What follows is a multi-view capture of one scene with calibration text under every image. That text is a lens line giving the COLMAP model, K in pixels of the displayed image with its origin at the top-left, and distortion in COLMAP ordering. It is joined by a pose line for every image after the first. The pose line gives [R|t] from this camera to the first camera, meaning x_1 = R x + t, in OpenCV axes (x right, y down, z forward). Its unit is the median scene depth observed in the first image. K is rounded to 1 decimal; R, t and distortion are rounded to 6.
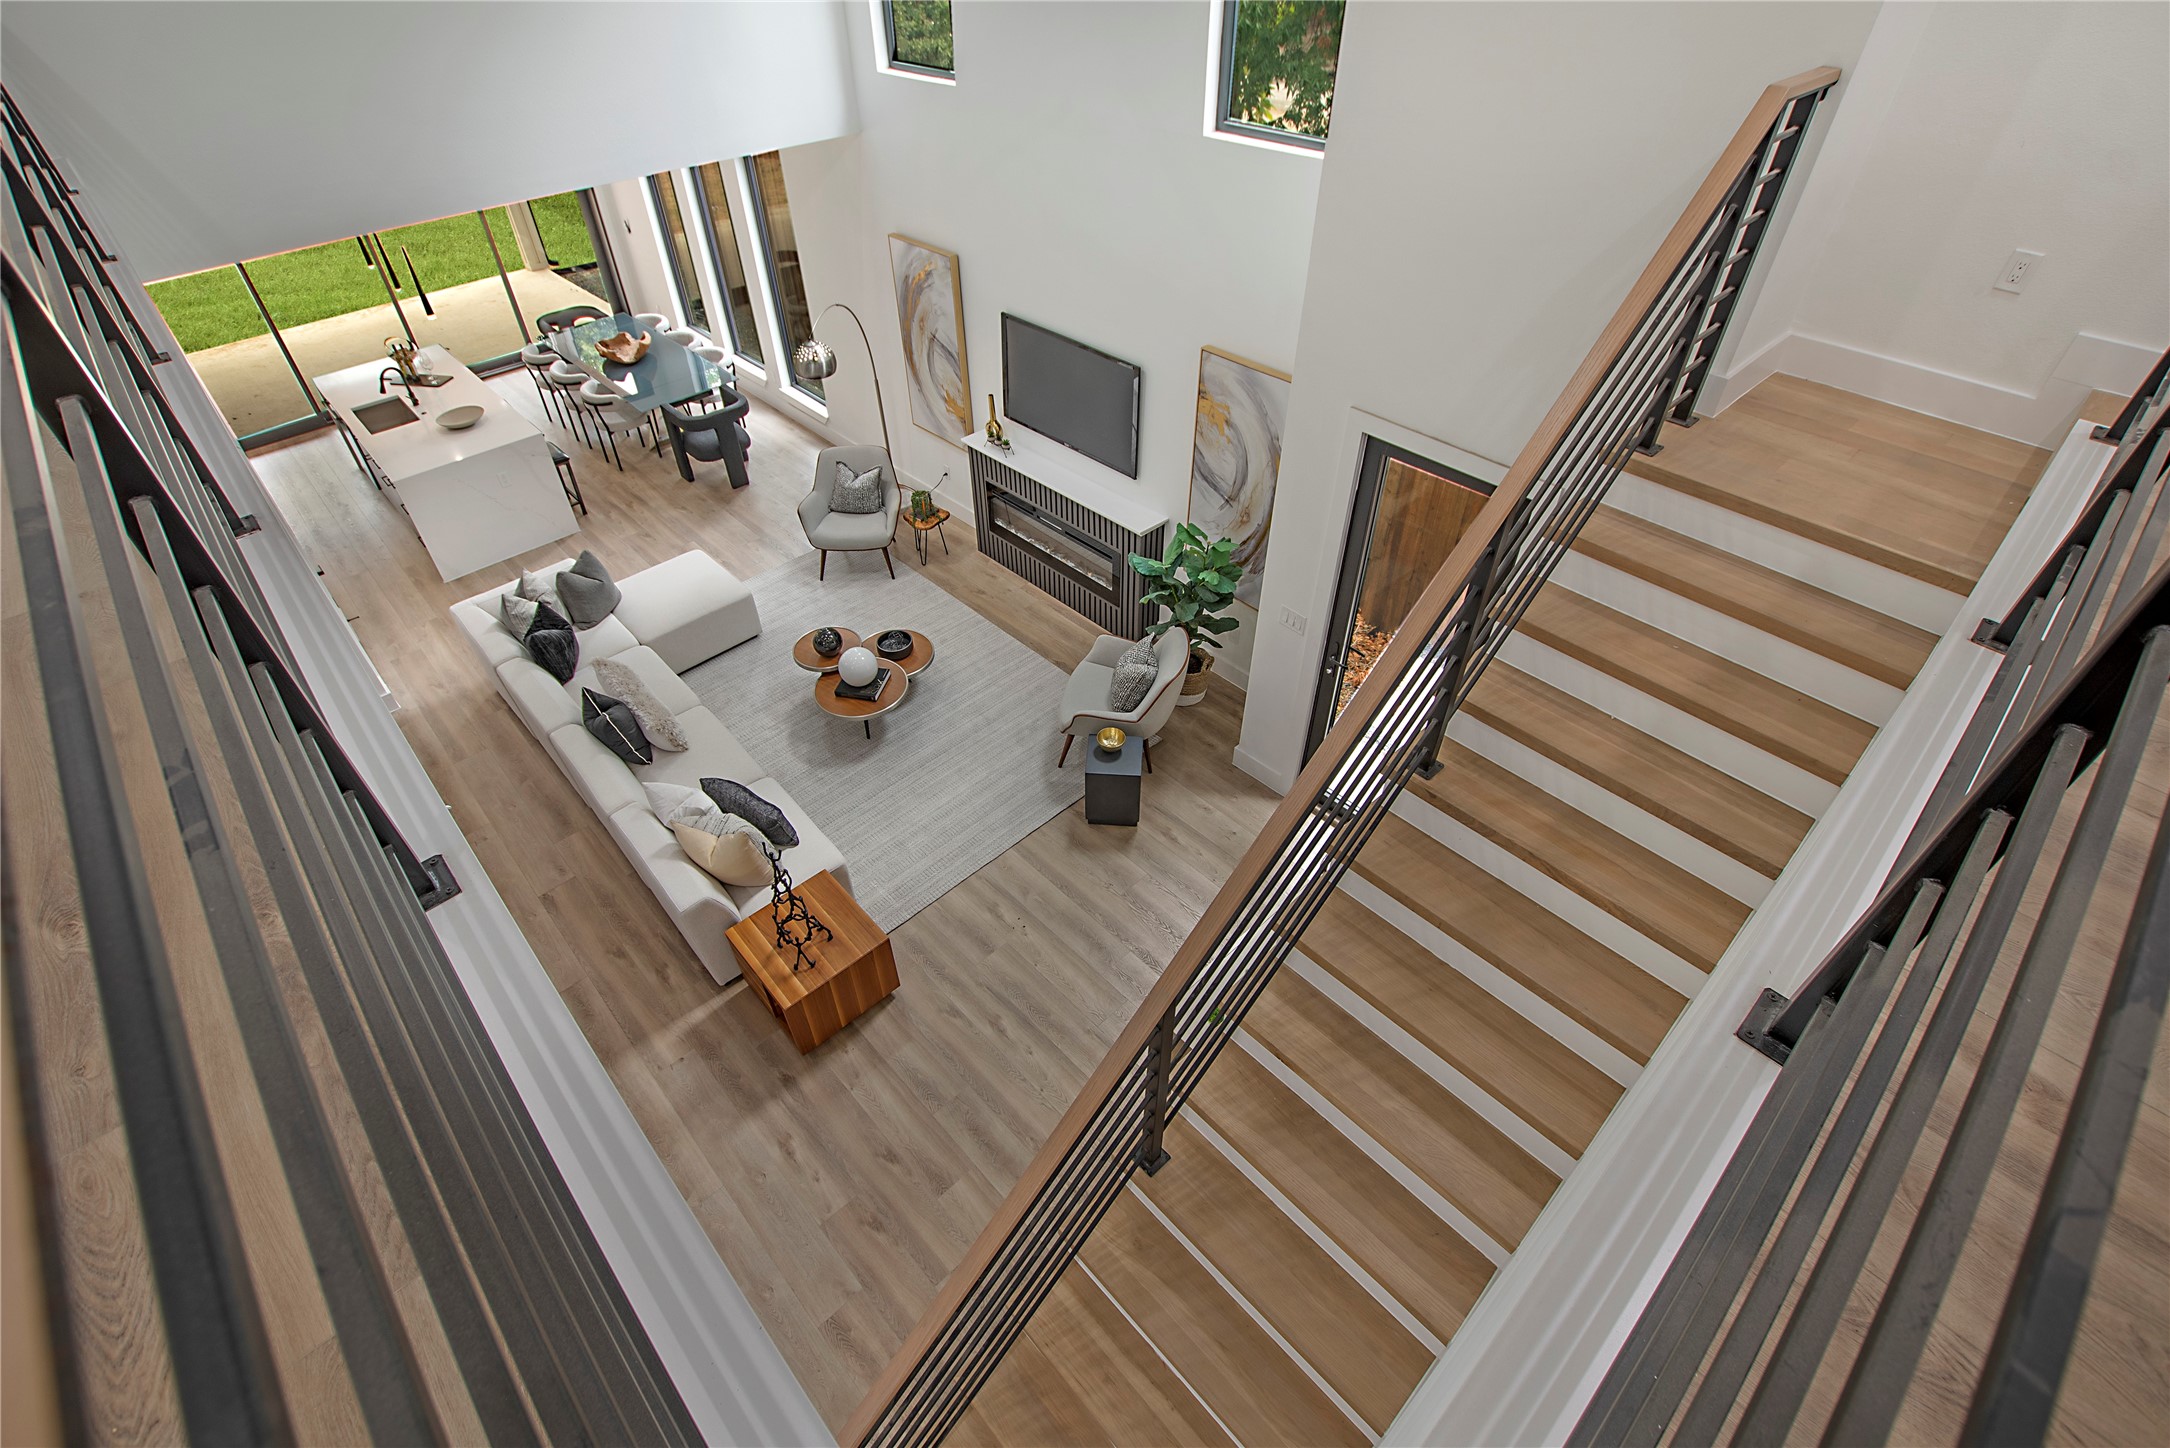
lens RADIAL K [[961.9, 0, 1058.3], [0, 961.9, 717.4], [0, 0, 1]] dist [-0.024428, 0.000134]
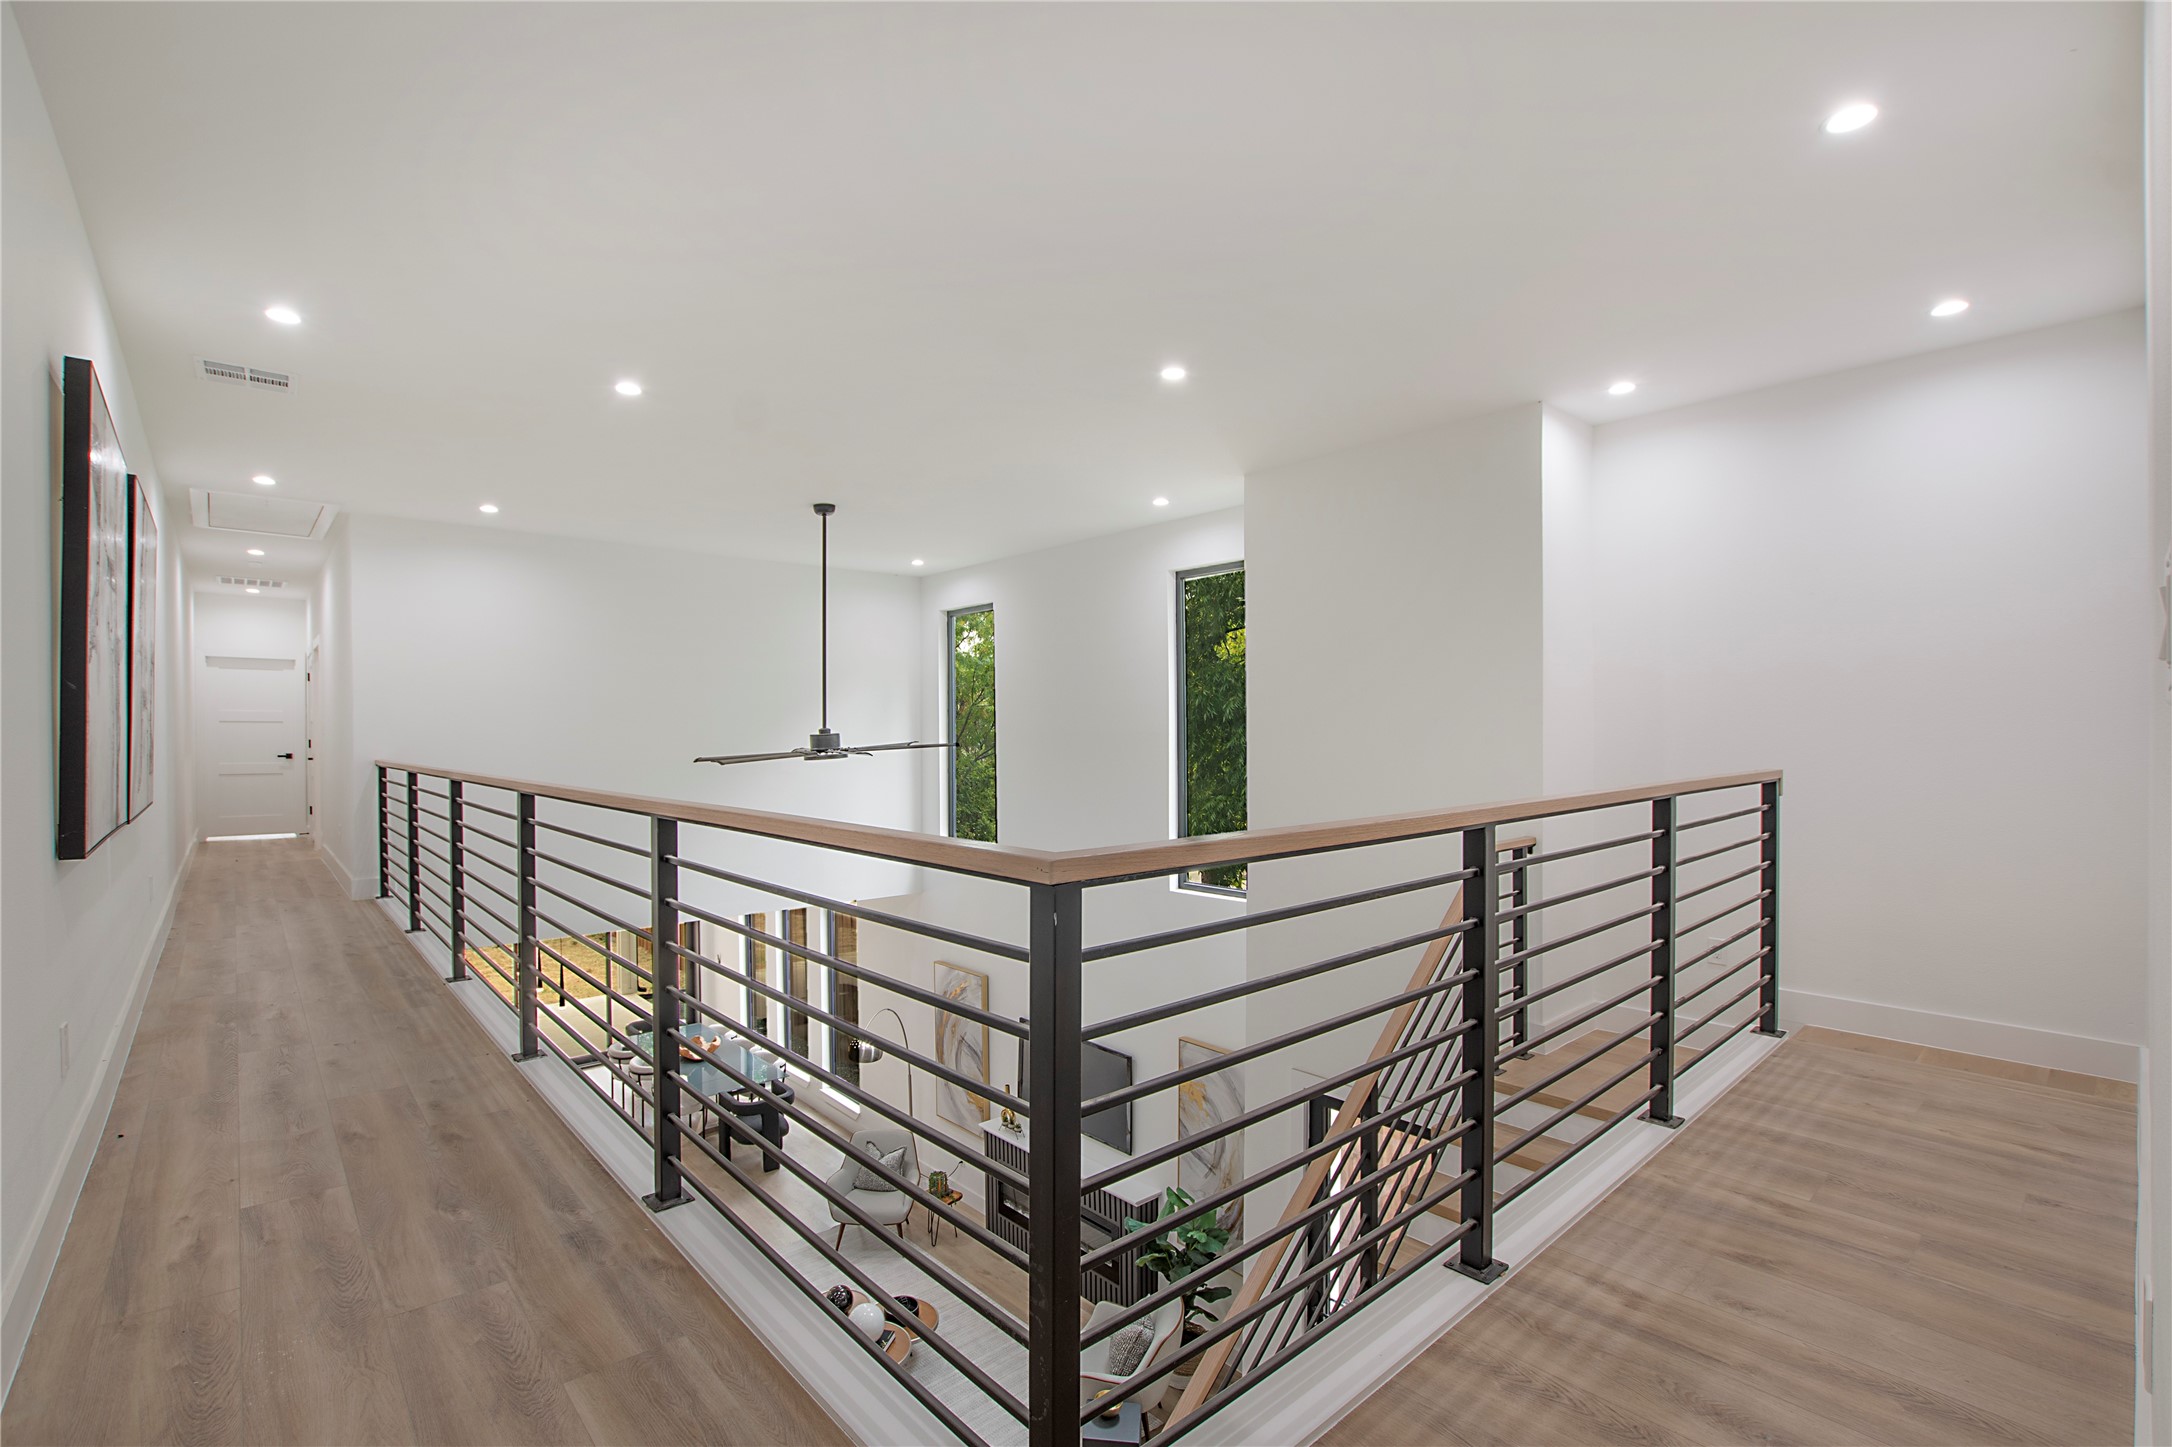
lens RADIAL K [[962.8, 0, 1059.3], [0, 962.8, 716.9], [0, 0, 1]] dist [-0.024428, 0.000134]
pose [[0.999715, 0.015205, -0.018401, 0.007968], [-0.023707, 0.722423, -0.691045, 0.145424], [0.002786, 0.691284, 0.722578, -0.157393]]
